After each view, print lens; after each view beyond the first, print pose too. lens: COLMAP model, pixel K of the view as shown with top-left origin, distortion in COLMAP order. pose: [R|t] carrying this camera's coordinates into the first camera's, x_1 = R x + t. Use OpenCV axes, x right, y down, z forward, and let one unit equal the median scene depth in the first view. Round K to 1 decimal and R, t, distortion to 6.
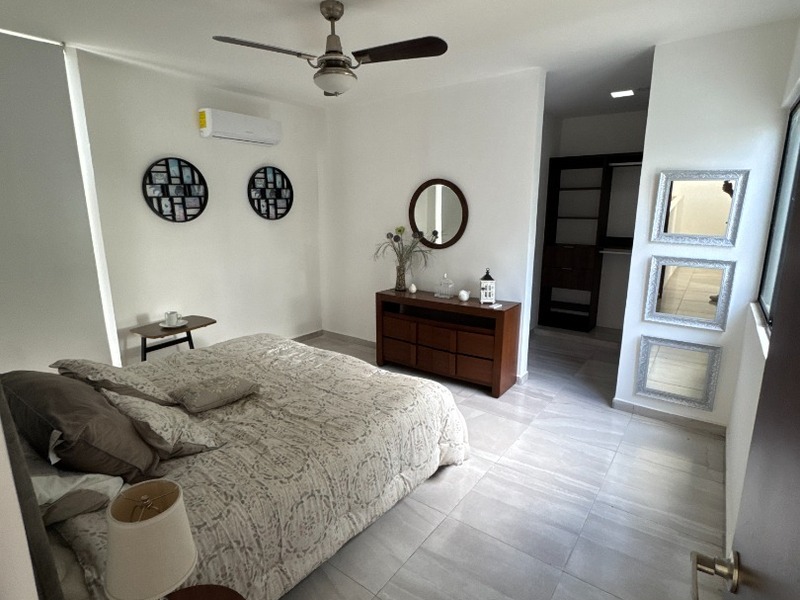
lens RADIAL K [[426.7, 0, 398.4], [0, 426.7, 299.0], [0, 0, 1]] dist [-0.000930, 0.000543]
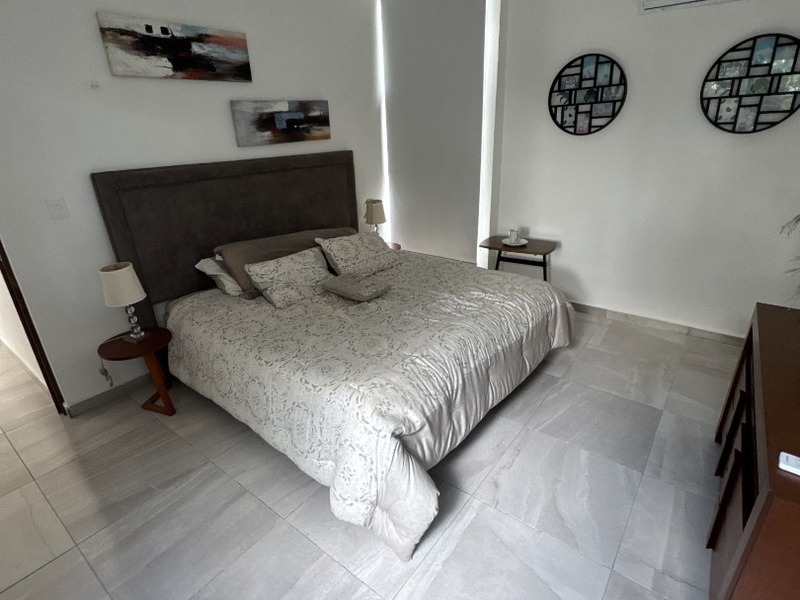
lens RADIAL K [[426.7, 0, 398.4], [0, 426.7, 299.0], [0, 0, 1]] dist [-0.000930, 0.000543]
pose [[-0.017446, 0.383118, -0.923535, 0.434636], [-0.177682, 0.907785, 0.379941, -0.144363], [0.983933, 0.170724, 0.052236, 0.661454]]
